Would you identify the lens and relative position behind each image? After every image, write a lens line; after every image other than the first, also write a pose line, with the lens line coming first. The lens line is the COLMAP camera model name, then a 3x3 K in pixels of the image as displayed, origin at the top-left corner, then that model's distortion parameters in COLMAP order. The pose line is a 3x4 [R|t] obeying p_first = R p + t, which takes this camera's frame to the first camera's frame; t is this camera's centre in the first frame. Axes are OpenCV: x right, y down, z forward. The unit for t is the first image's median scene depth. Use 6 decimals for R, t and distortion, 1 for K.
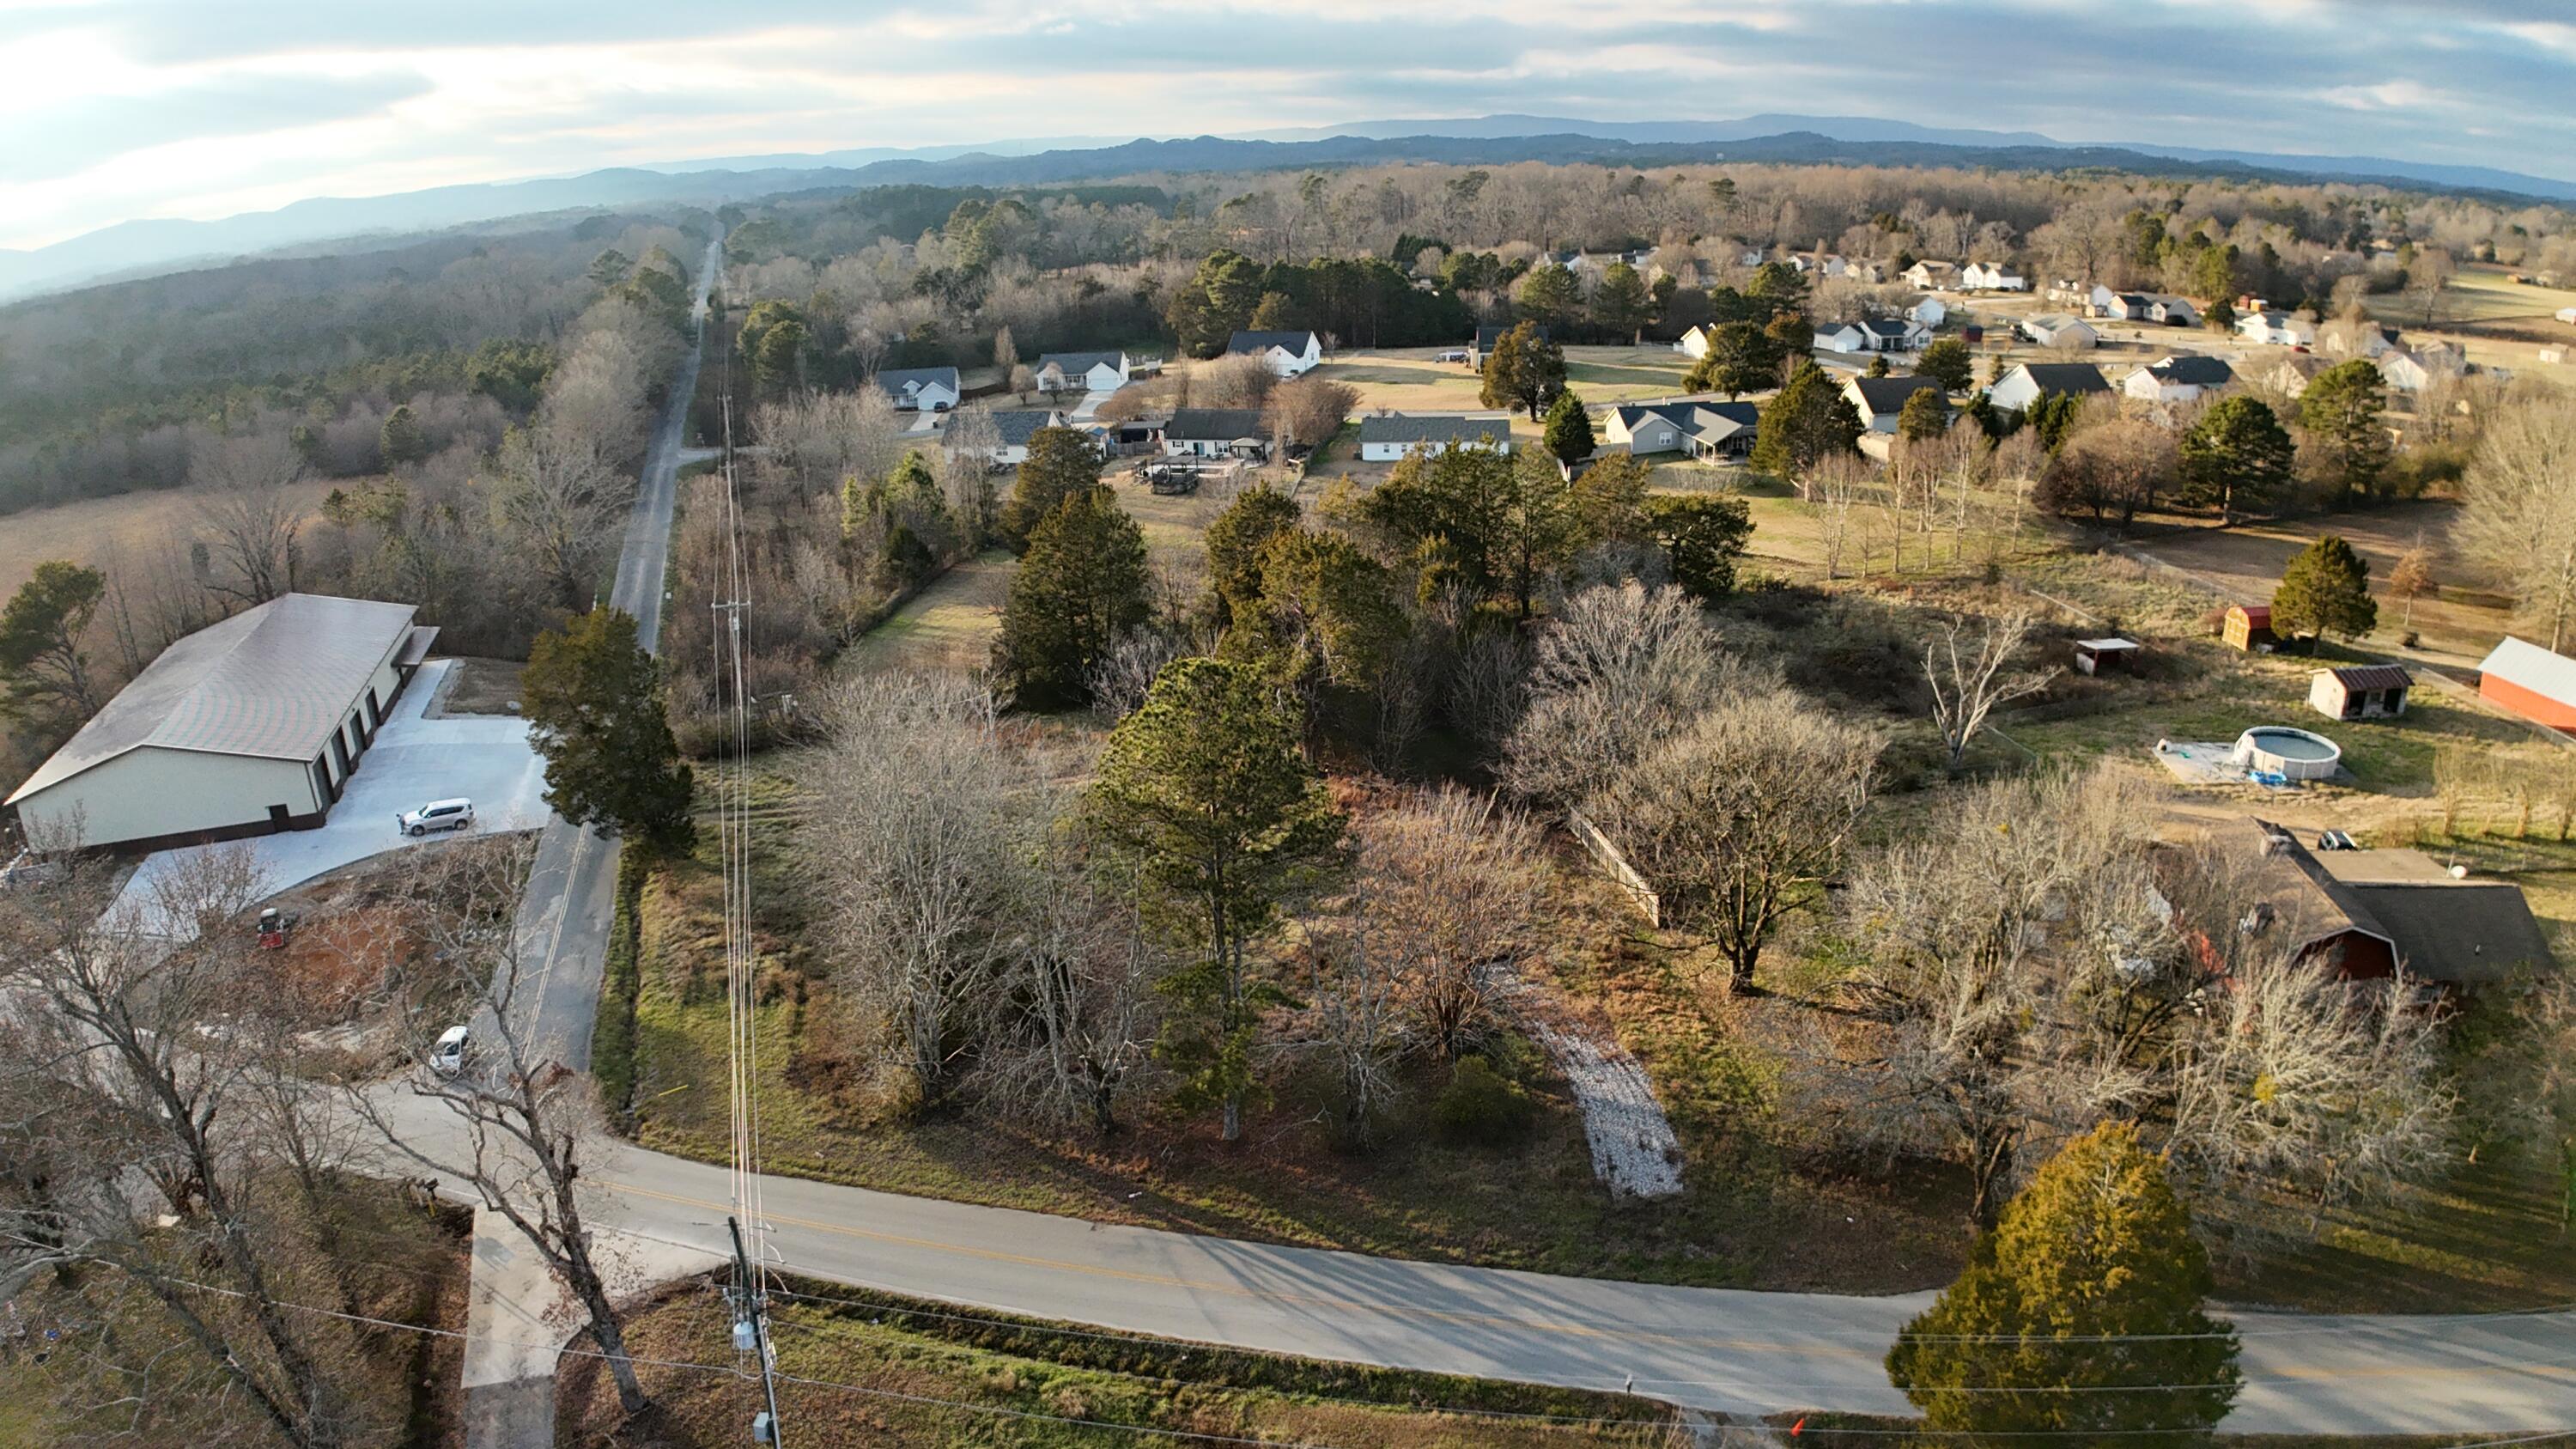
lens RADIAL K [[1624.5, 0, 1288.0], [0, 1624.5, 724.5], [0, 0, 1]] dist [-0.187201, 0.024727]
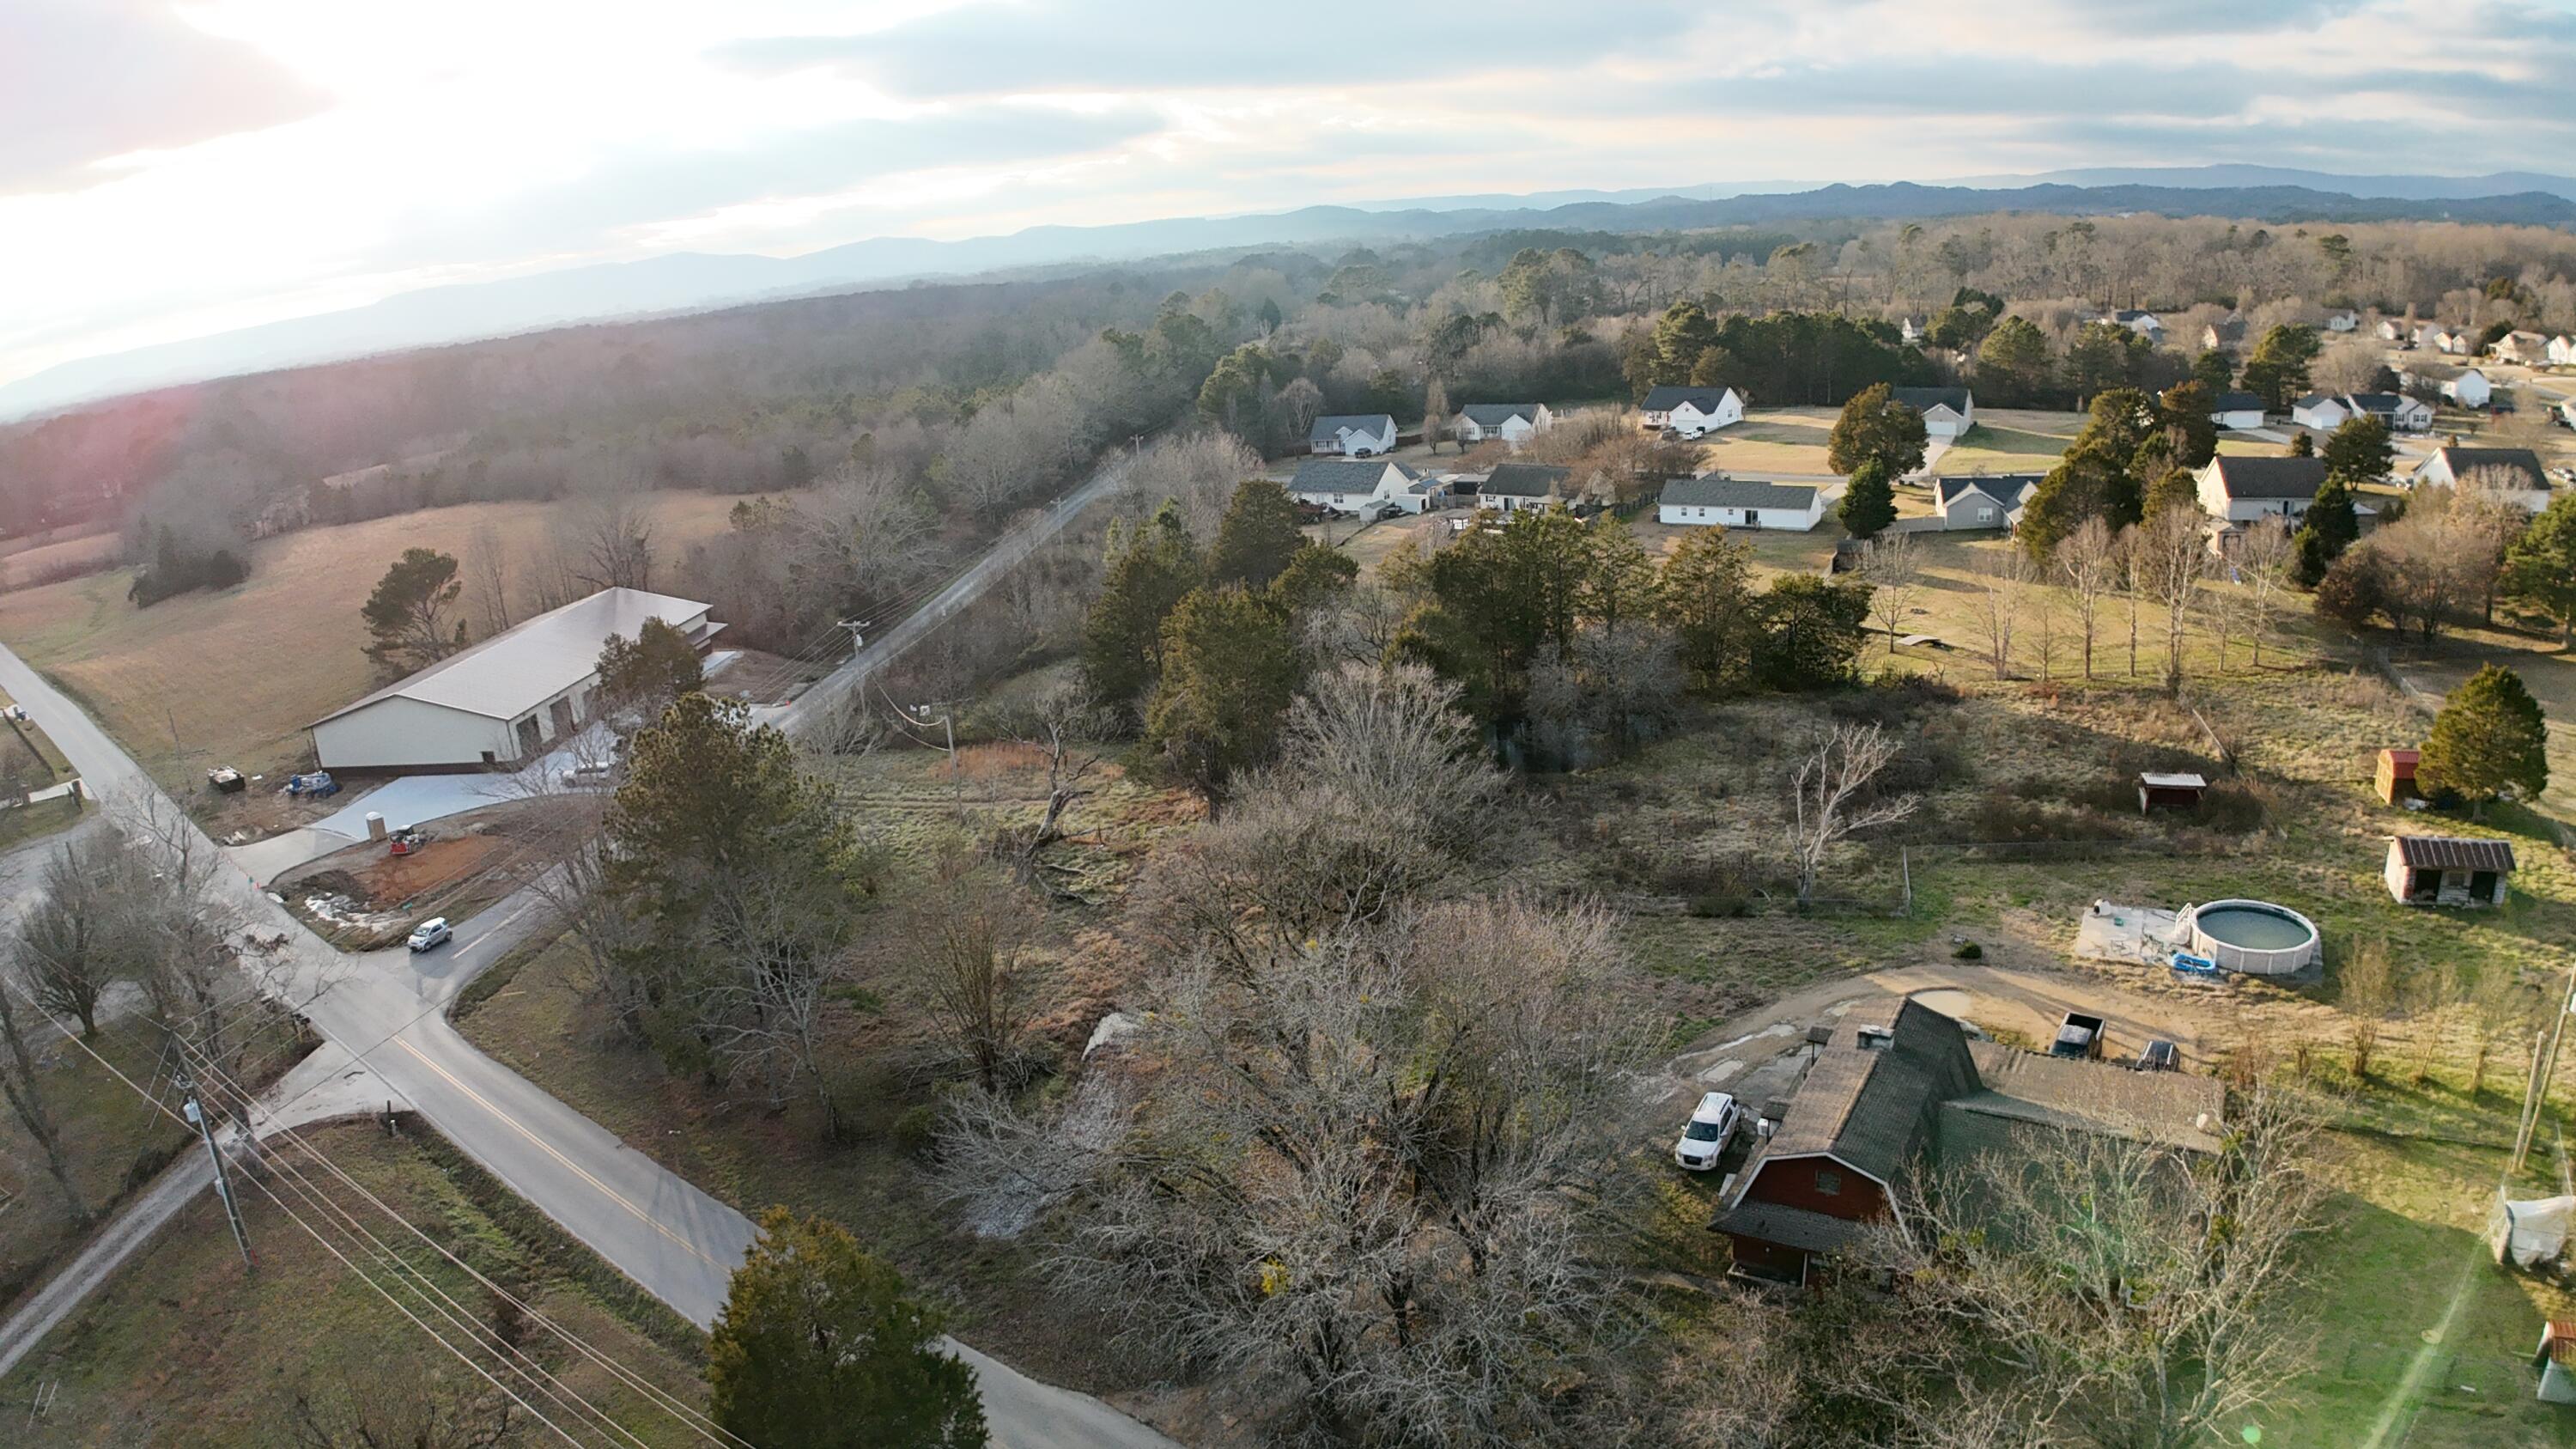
lens RADIAL K [[1624.5, 0, 1288.0], [0, 1624.5, 724.5], [0, 0, 1]] dist [-0.187201, 0.024727]
pose [[0.906742, 0.091181, -0.411710, 0.183022], [-0.101394, 0.994842, -0.002981, -0.012949], [0.409315, 0.044447, 0.911310, 0.027219]]
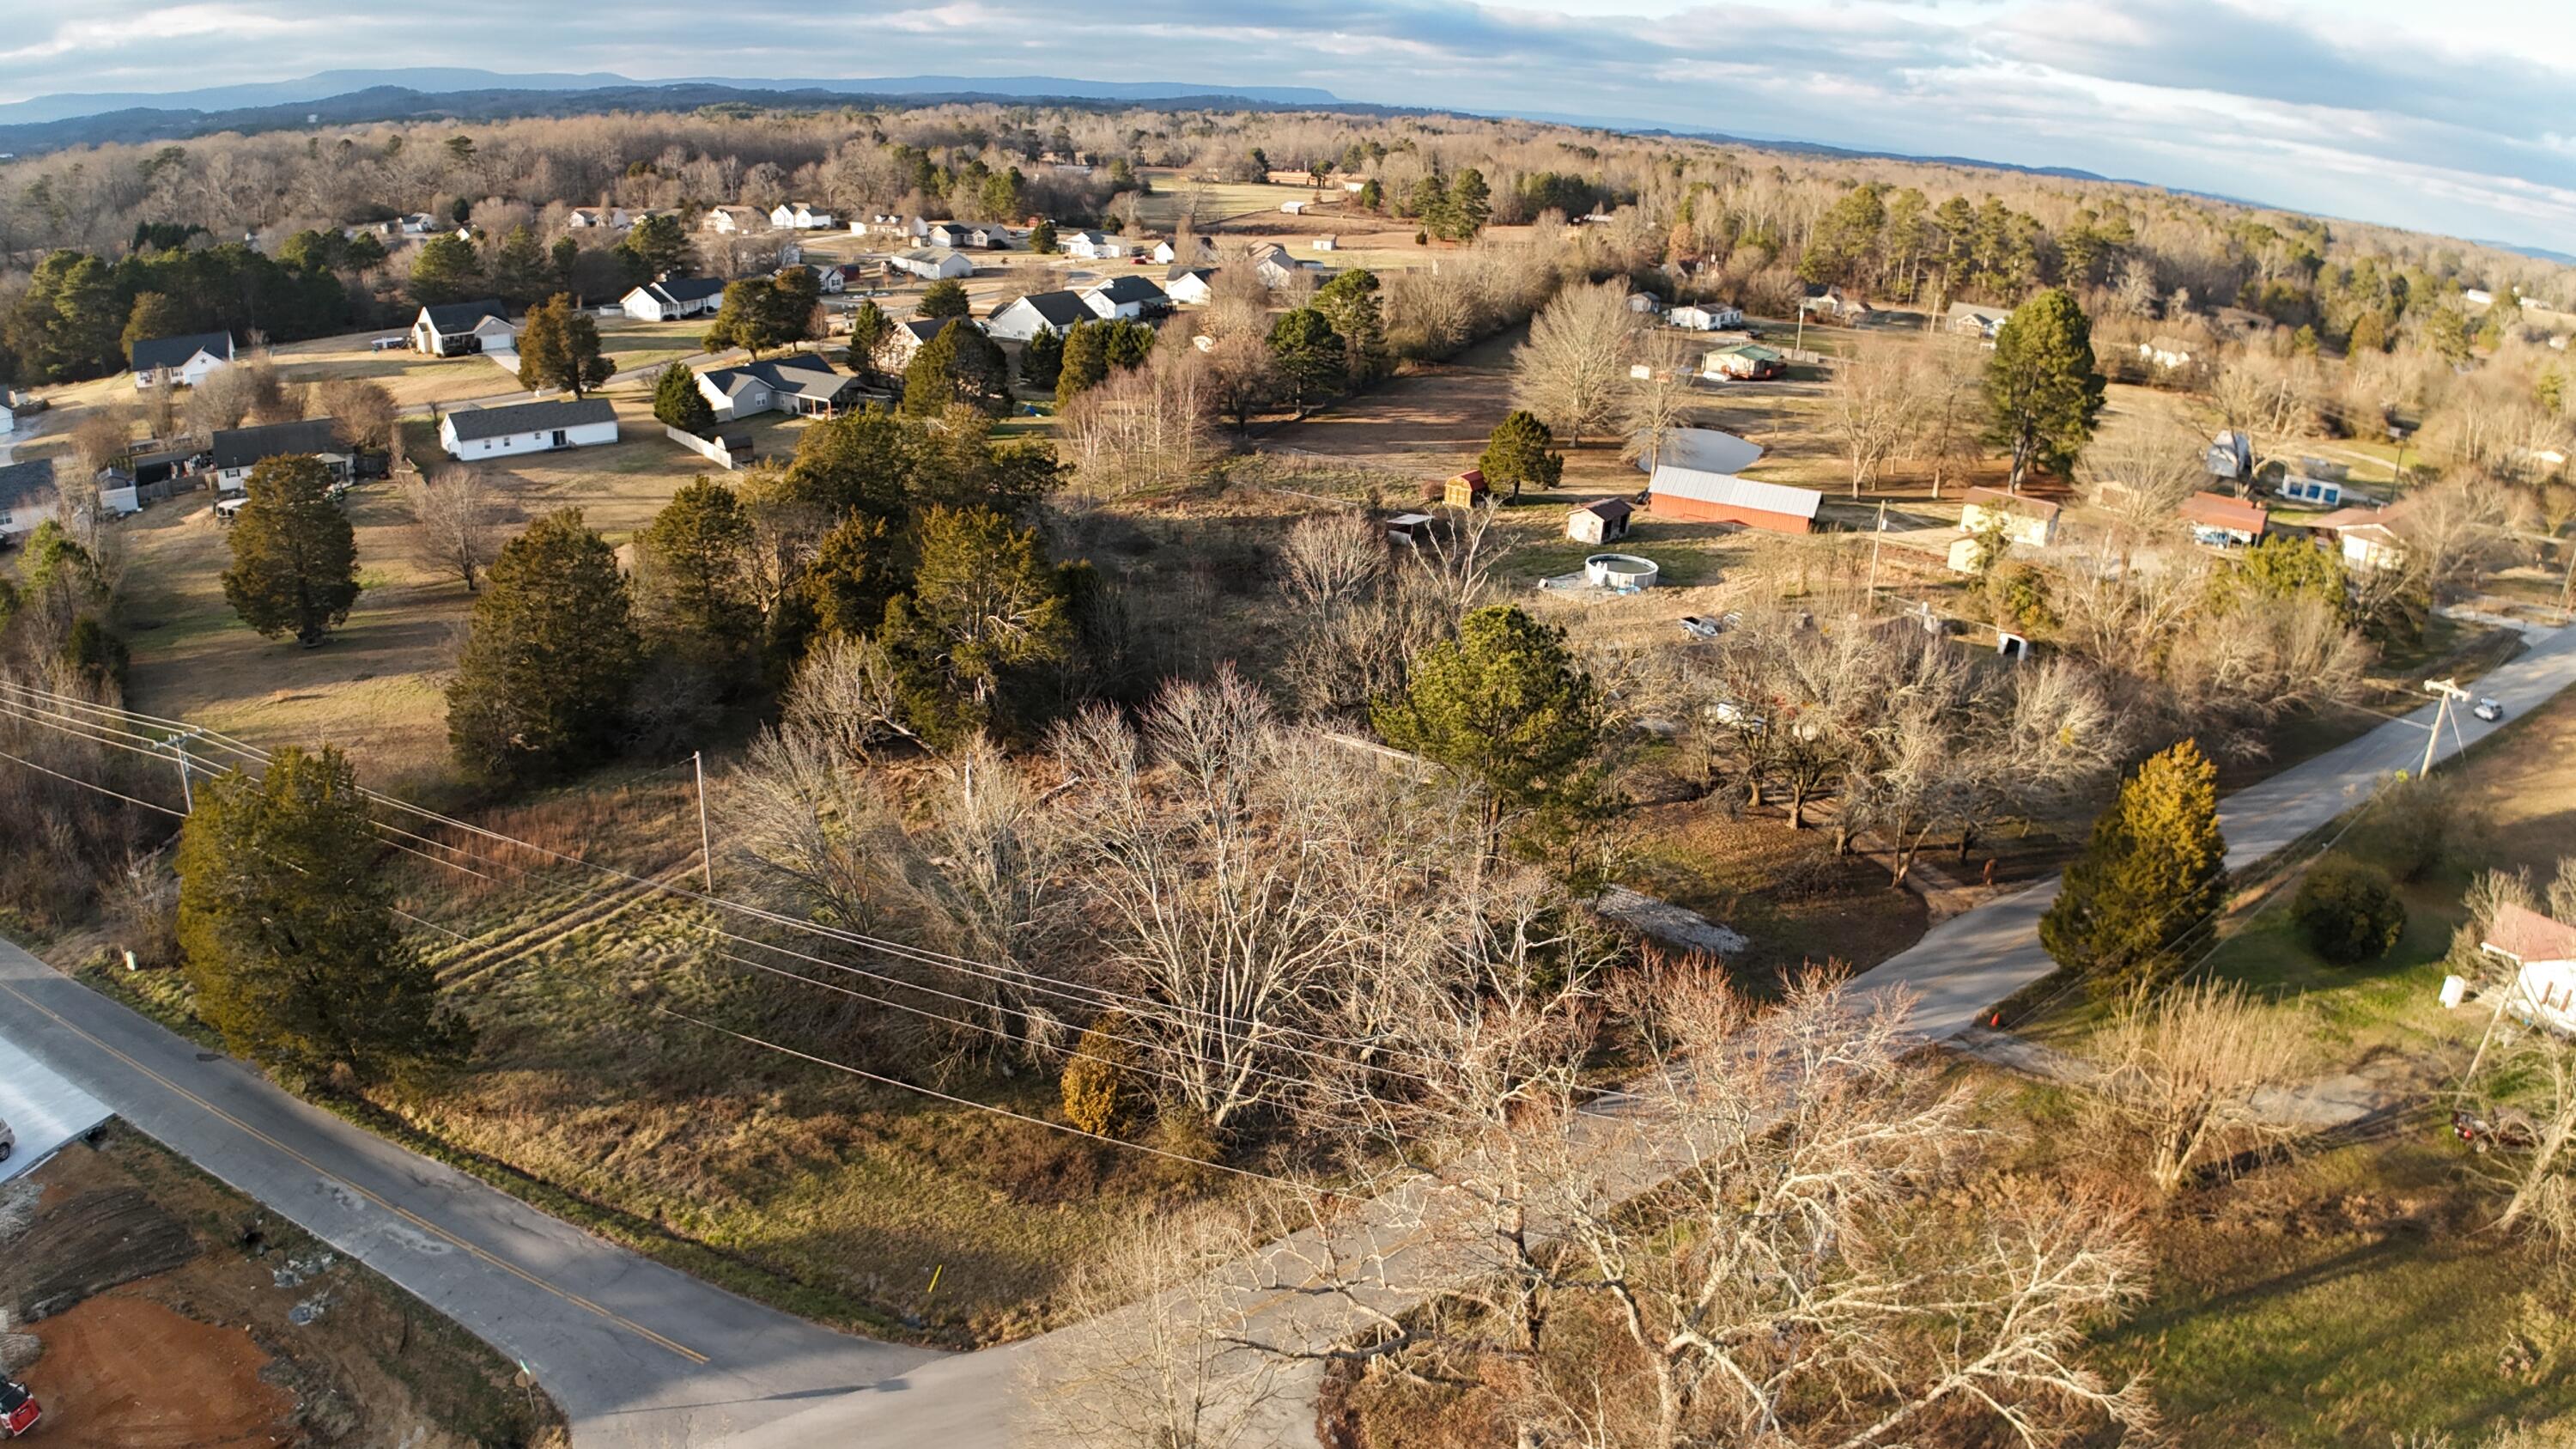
lens RADIAL K [[1624.5, 0, 1288.0], [0, 1624.5, 724.5], [0, 0, 1]] dist [-0.187201, 0.024727]
pose [[0.659439, -0.217707, 0.719544, -0.210058], [0.191815, 0.974195, 0.118962, -0.026722], [-0.726875, 0.059572, 0.684181, 0.078806]]
